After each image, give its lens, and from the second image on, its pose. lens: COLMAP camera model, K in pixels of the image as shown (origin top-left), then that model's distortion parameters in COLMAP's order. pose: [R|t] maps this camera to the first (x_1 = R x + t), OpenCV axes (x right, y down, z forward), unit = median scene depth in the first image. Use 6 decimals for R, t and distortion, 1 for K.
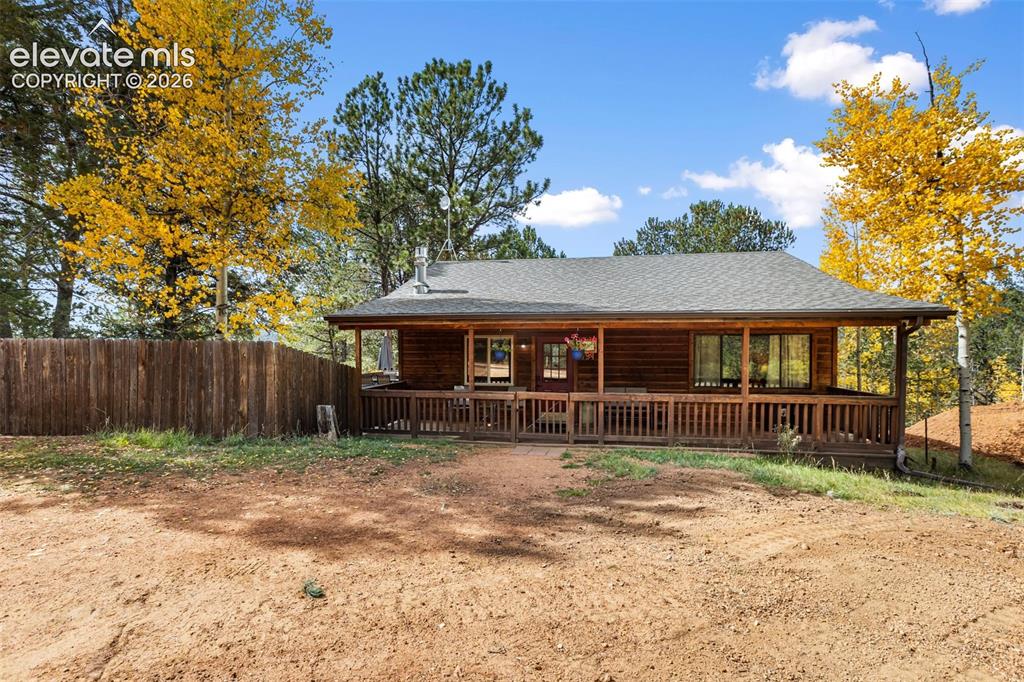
lens RADIAL K [[457.1, 0, 512.2], [0, 457.1, 346.9], [0, 0, 1]] dist [0.003156, -0.000275]
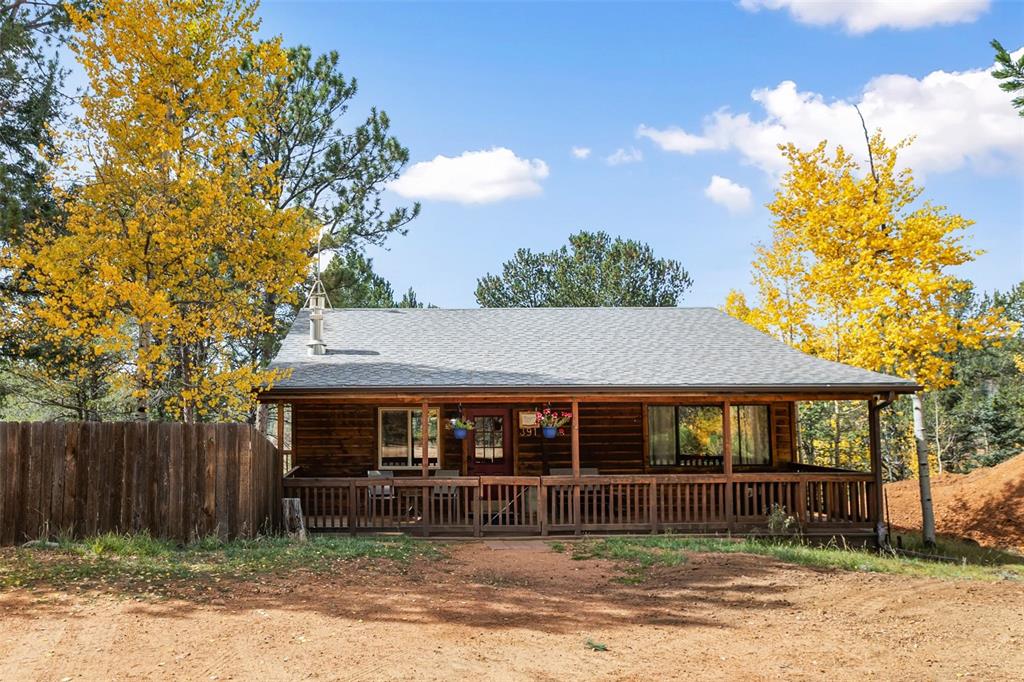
lens RADIAL K [[657.4, 0, 387.1], [0, 657.4, 354.0], [0, 0, 1]] dist [-0.001114, 0.002954]
pose [[0.985591, 0.008141, 0.168950, -0.373371], [0.005959, 0.996550, -0.082783, -0.029605], [-0.169041, 0.082597, 0.982142, -0.199173]]
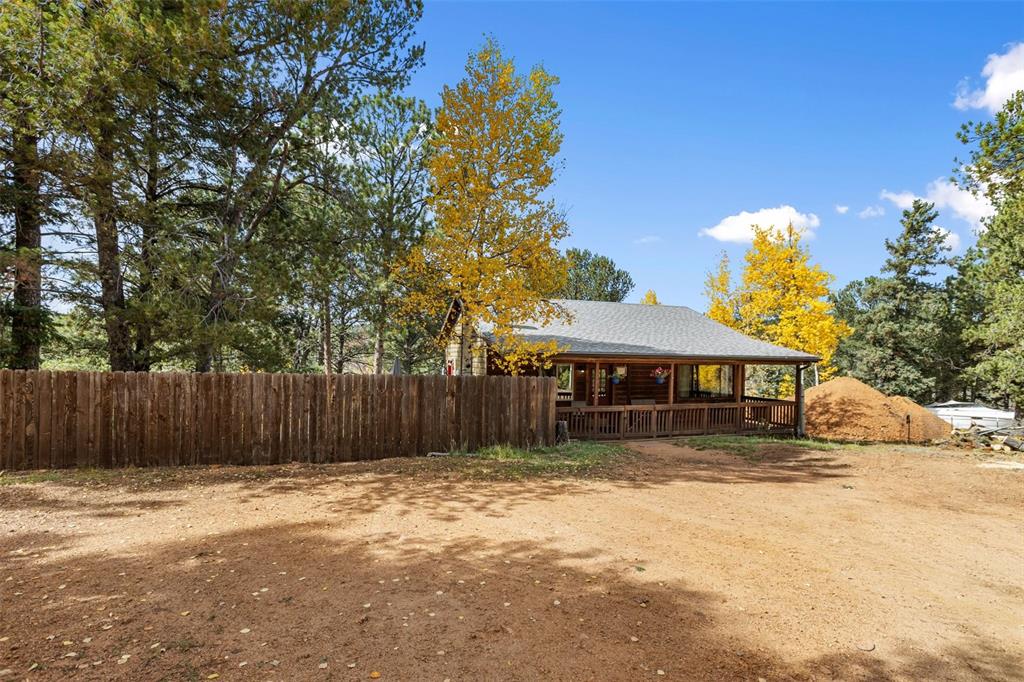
lens RADIAL K [[457.1, 0, 512.2], [0, 457.1, 346.9], [0, 0, 1]] dist [0.003156, -0.000275]
pose [[0.882959, 0.024400, 0.468816, -1.014250], [-0.019915, 0.999696, -0.014522, -0.063500], [-0.469028, 0.003486, 0.883176, -0.136517]]
